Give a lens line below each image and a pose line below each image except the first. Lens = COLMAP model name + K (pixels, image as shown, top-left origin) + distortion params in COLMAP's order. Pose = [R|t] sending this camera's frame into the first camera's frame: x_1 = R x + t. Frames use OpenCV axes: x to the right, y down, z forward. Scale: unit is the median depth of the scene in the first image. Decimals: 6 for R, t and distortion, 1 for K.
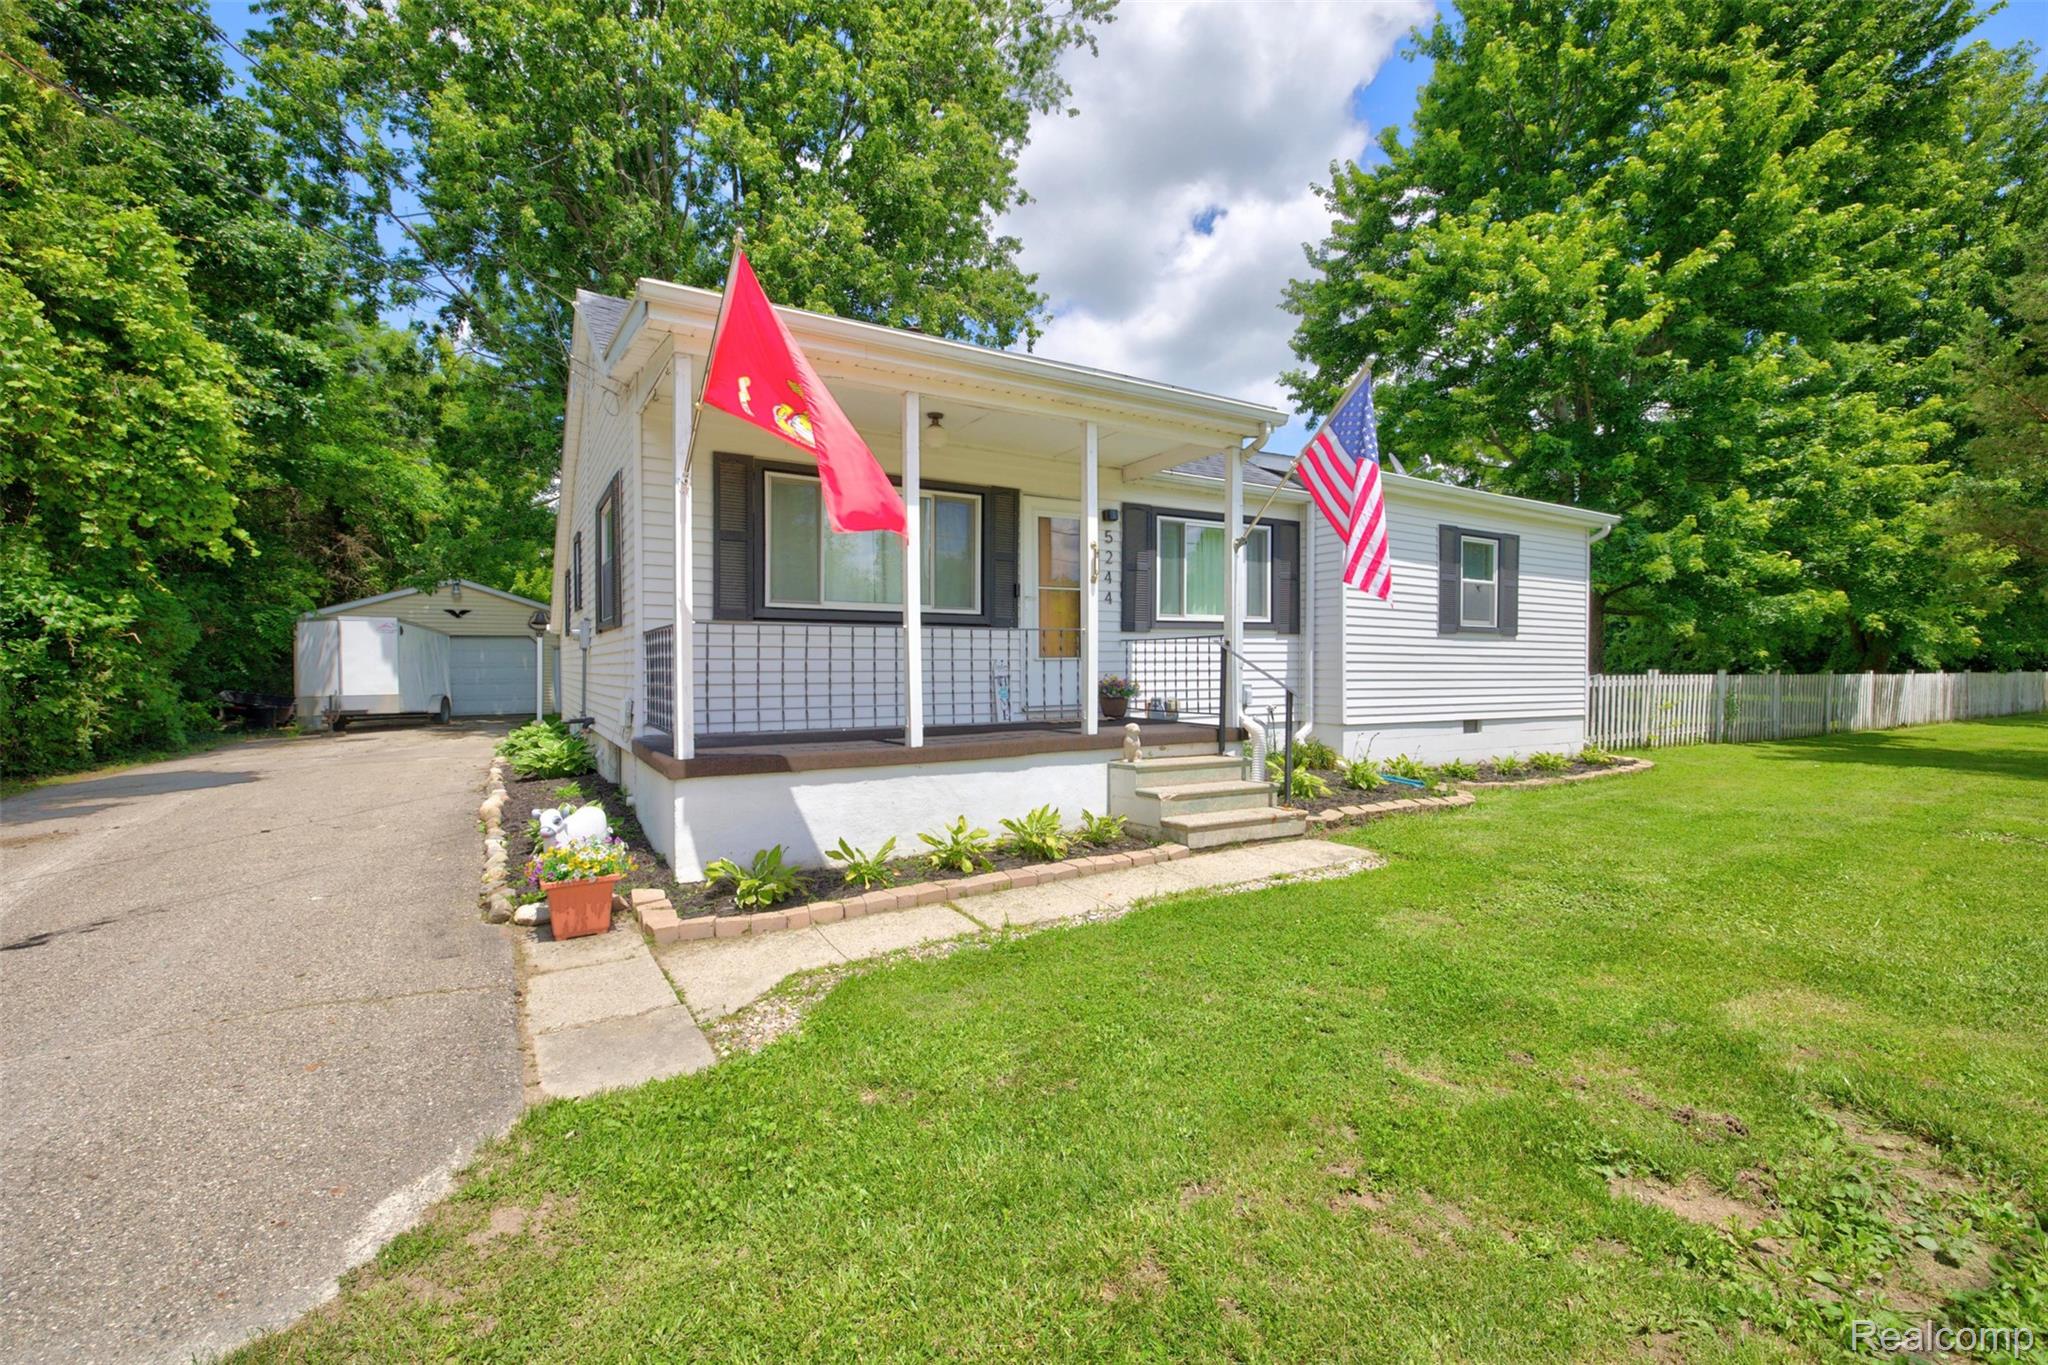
lens RADIAL K [[864.2, 0, 1024.0], [0, 864.2, 682.5], [0, 0, 1]] dist [0.000255, 0.000033]
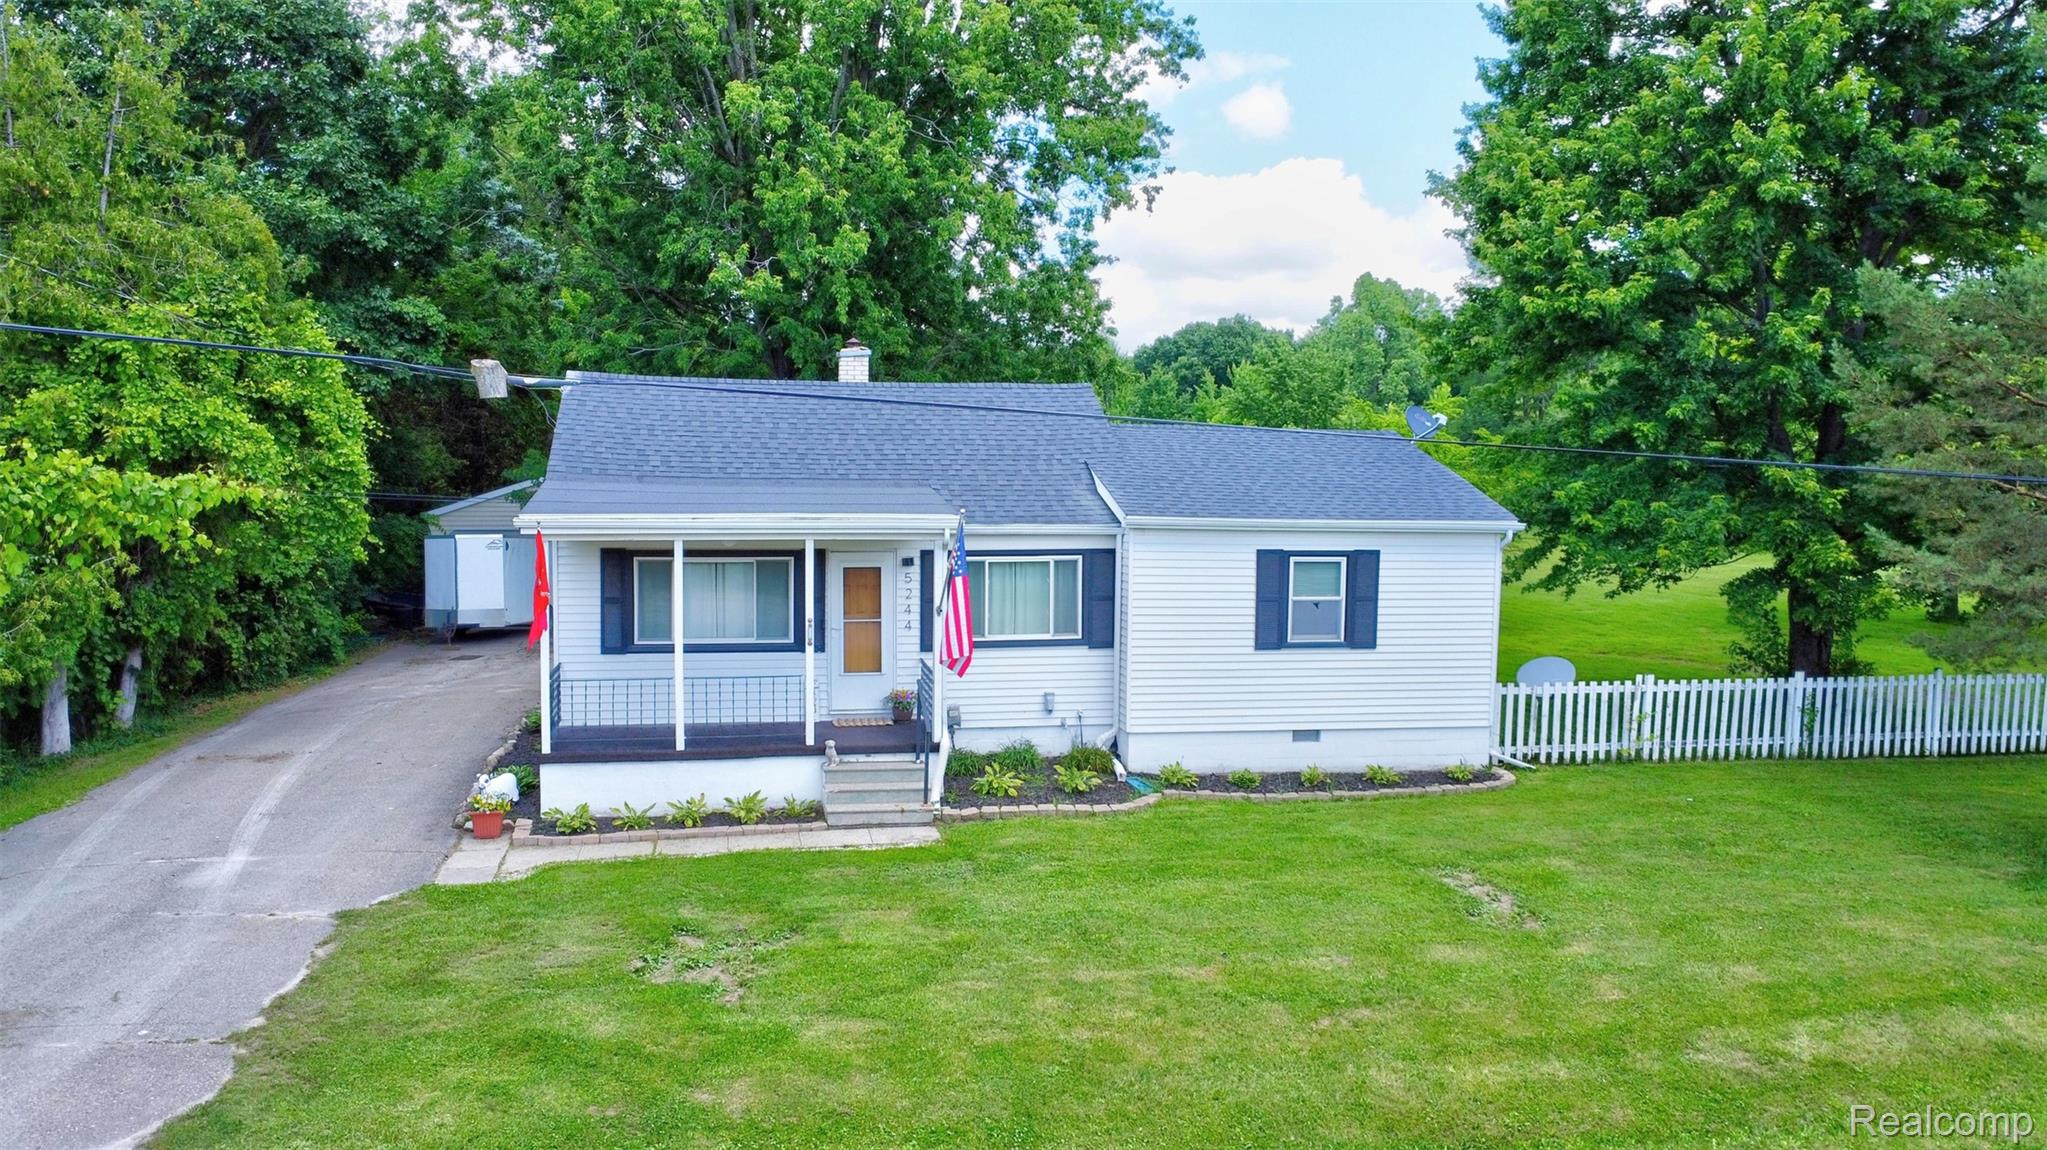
lens RADIAL K [[1486.4, 0, 1023.5], [0, 1486.4, 575.0], [0, 0, 1]] dist [-0.043371, -0.005106]
pose [[0.942597, 0.034874, -0.332106, 1.023143], [-0.017649, 0.998344, 0.054743, -0.307234], [0.333466, -0.045739, 0.941652, -1.039891]]
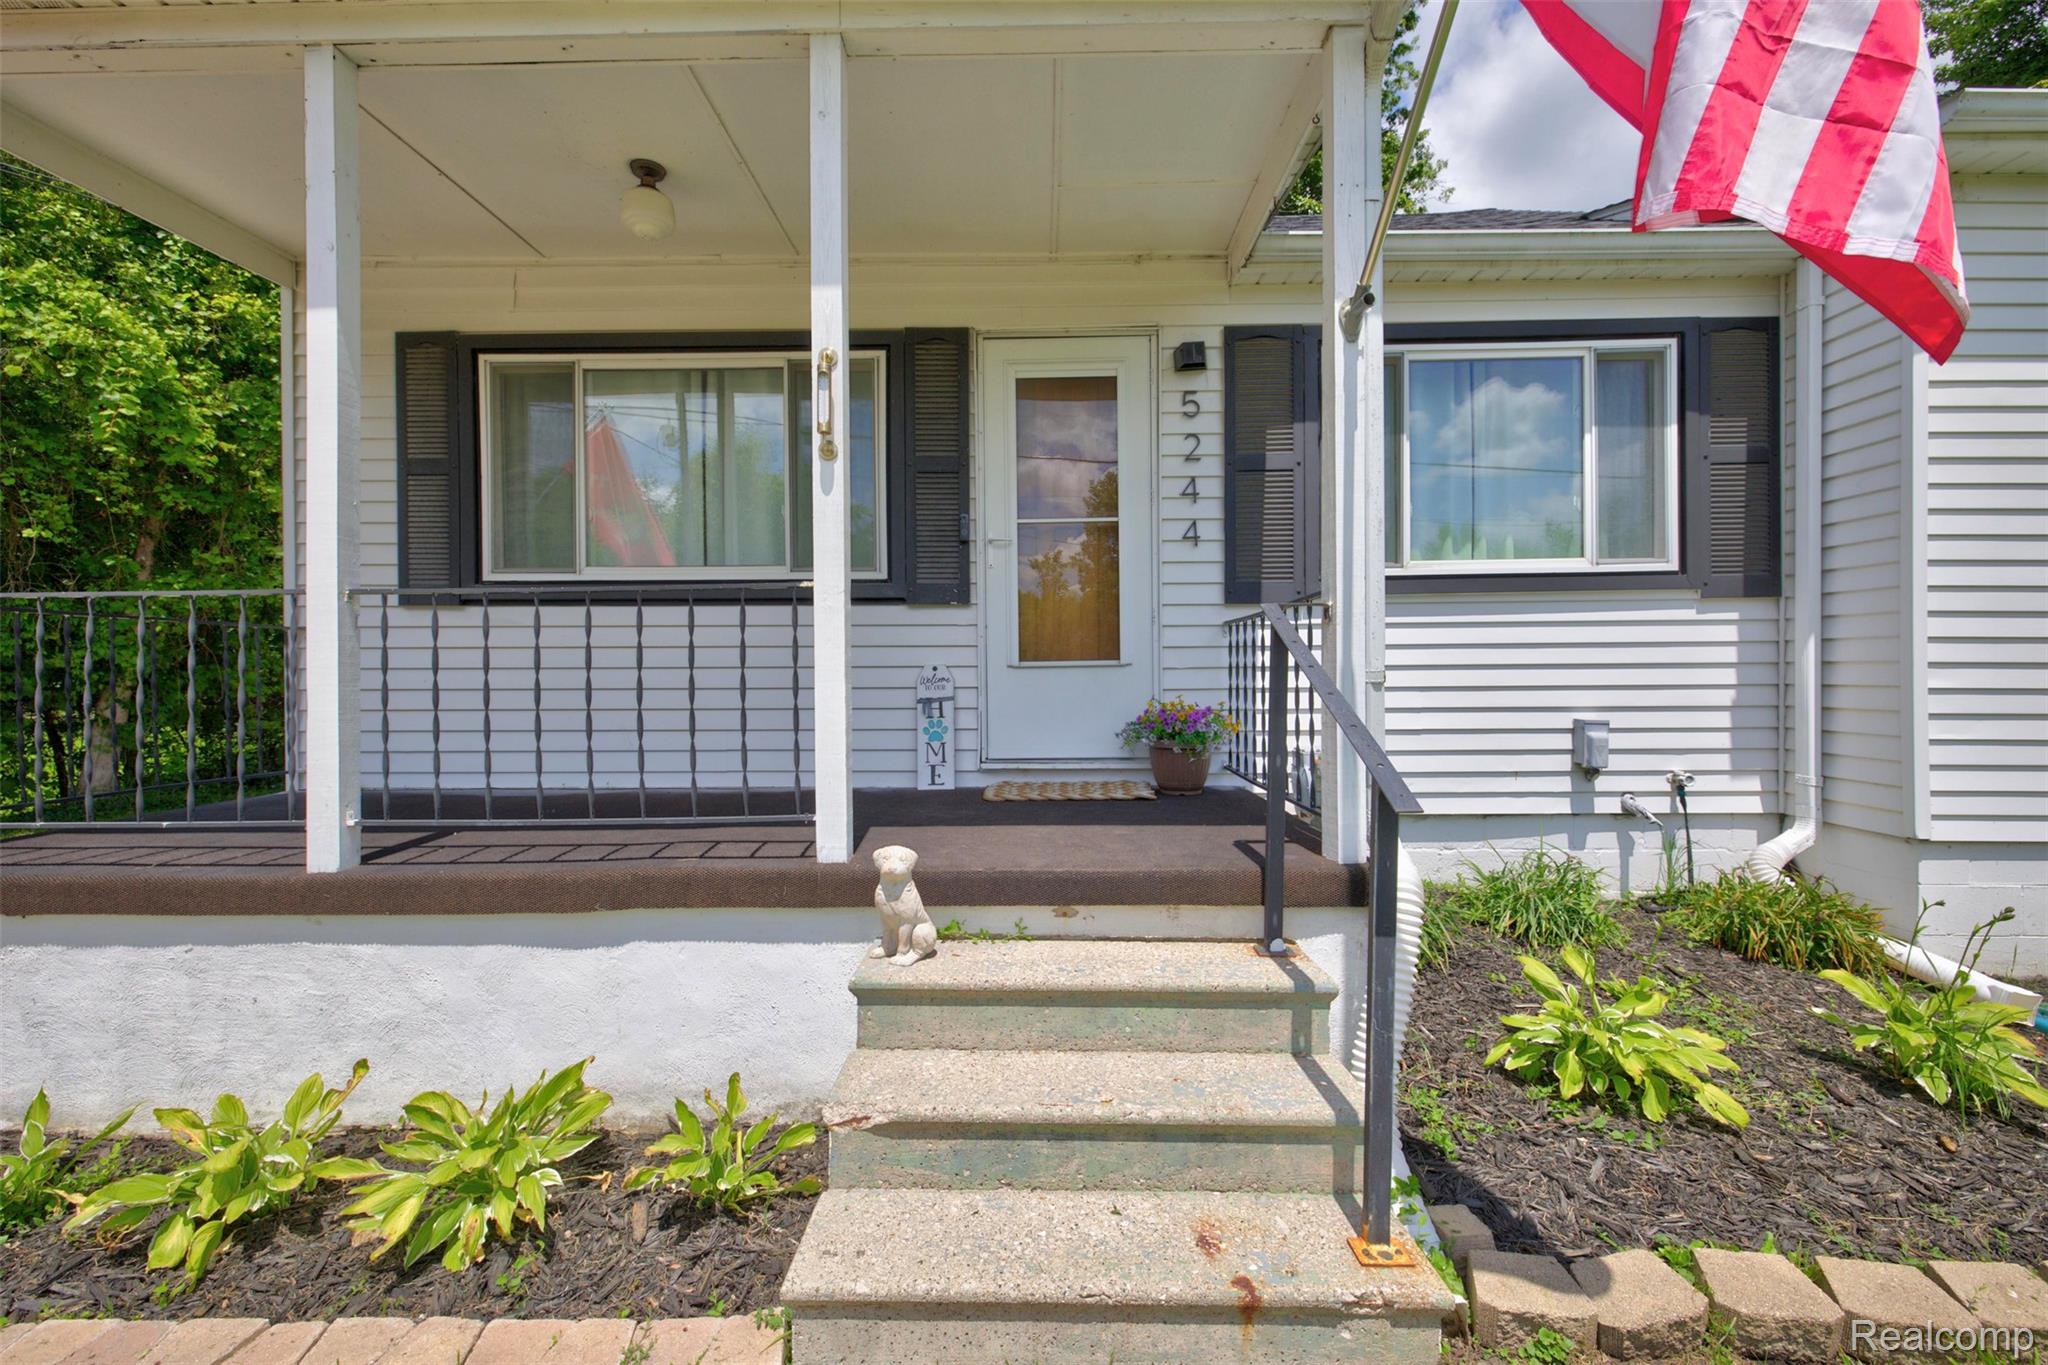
lens RADIAL K [[864.2, 0, 1024.0], [0, 864.2, 682.5], [0, 0, 1]] dist [0.000255, 0.000033]
pose [[0.853558, 0.000116, -0.520997, 0.277153], [-0.007063, 0.999911, -0.011349, -0.011104], [0.520949, 0.013367, 0.853483, 0.576595]]
